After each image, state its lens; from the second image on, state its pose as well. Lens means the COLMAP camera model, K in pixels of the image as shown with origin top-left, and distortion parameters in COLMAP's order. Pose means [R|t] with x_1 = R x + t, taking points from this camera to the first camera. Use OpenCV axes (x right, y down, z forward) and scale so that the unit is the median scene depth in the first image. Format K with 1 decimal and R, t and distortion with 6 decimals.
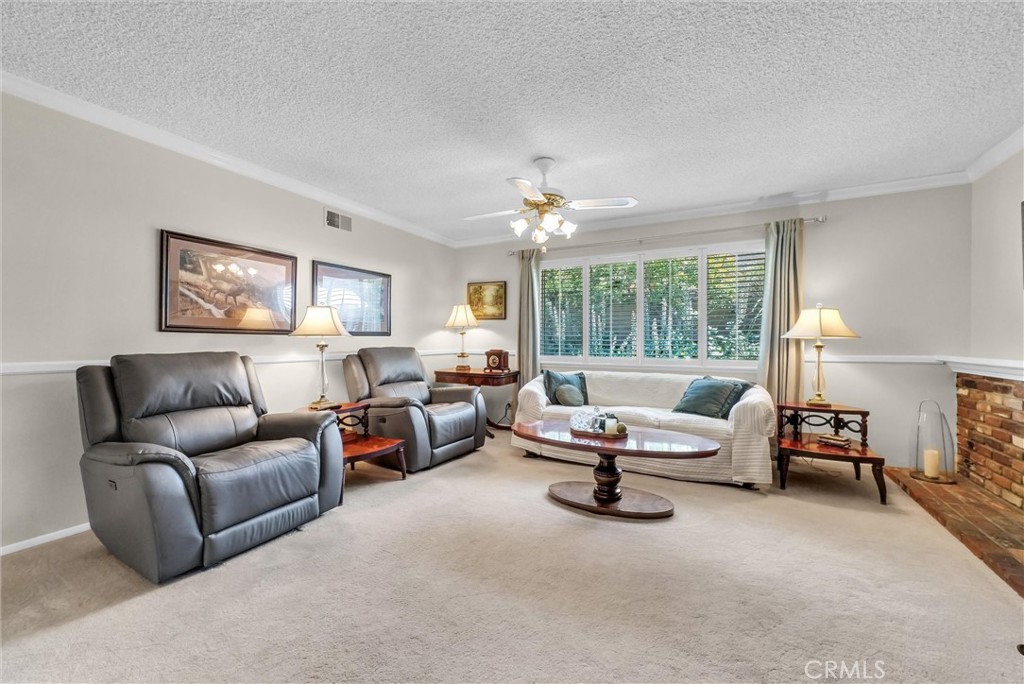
lens RADIAL K [[419.1, 0, 511.8], [0, 419.1, 339.2], [0, 0, 1]] dist [0.001558, -0.001054]
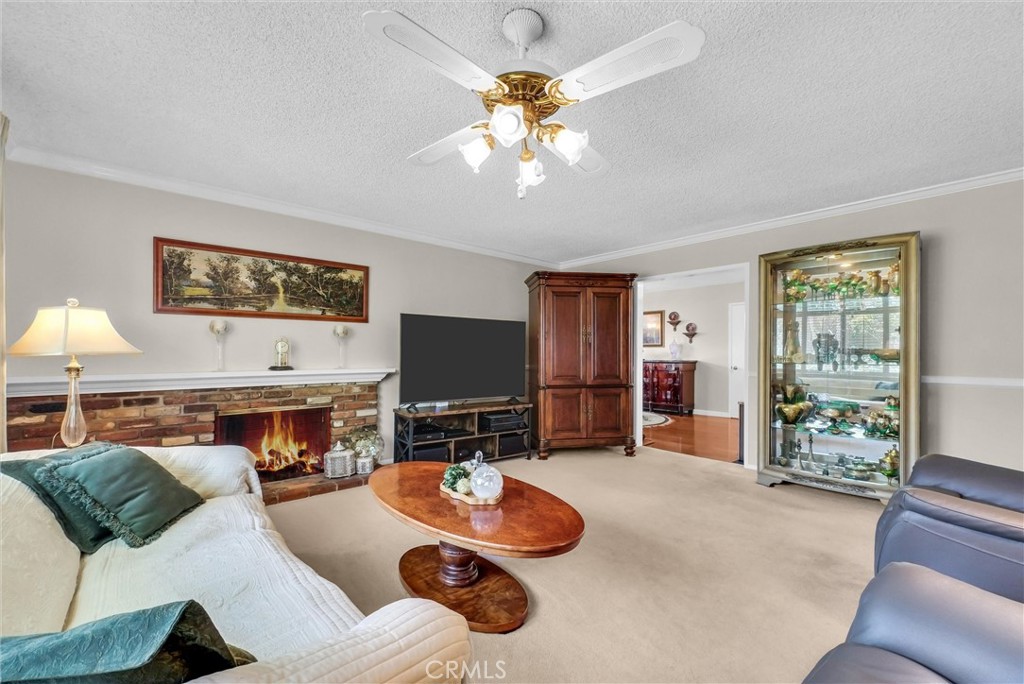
lens RADIAL K [[419.1, 0, 512.1], [0, 419.1, 346.6], [0, 0, 1]] dist [0.001558, -0.001054]
pose [[-0.942375, -0.000849, 0.334557, -0.079315], [-0.005238, 0.999912, -0.012218, -0.011758], [-0.334517, -0.013267, -0.942296, 1.466668]]
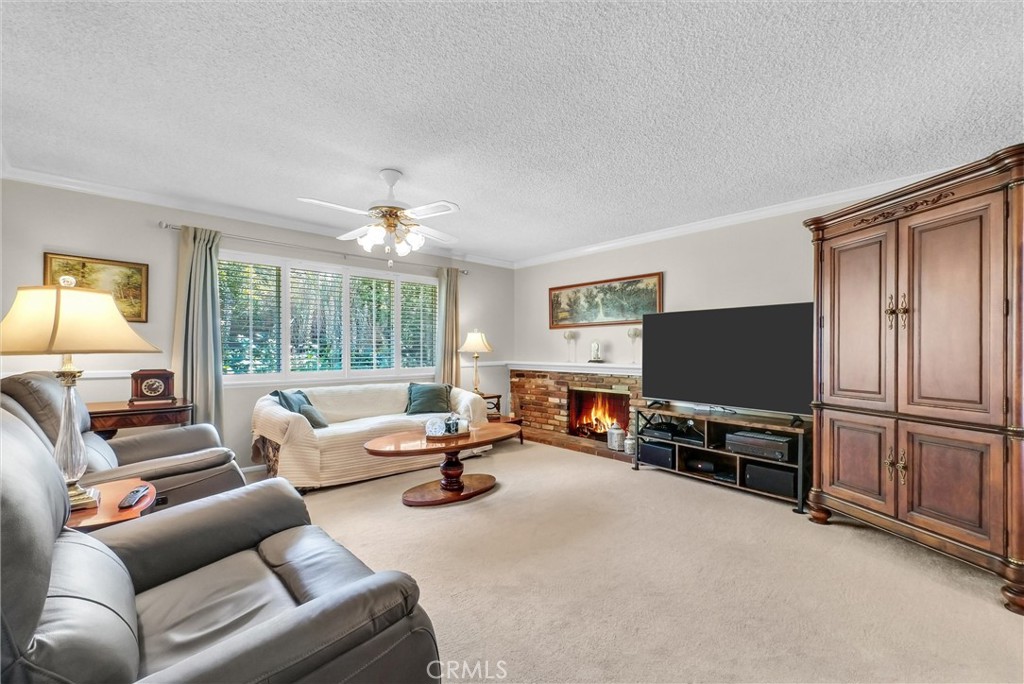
lens RADIAL K [[432.5, 0, 508.8], [0, 432.5, 347.2], [0, 0, 1]] dist [0.003382, -0.000040]
pose [[0.320432, 0.006635, 0.947248, -0.779944], [-0.000927, 0.999977, -0.006691, -0.008118], [-0.947271, 0.001266, 0.320430, 0.407308]]
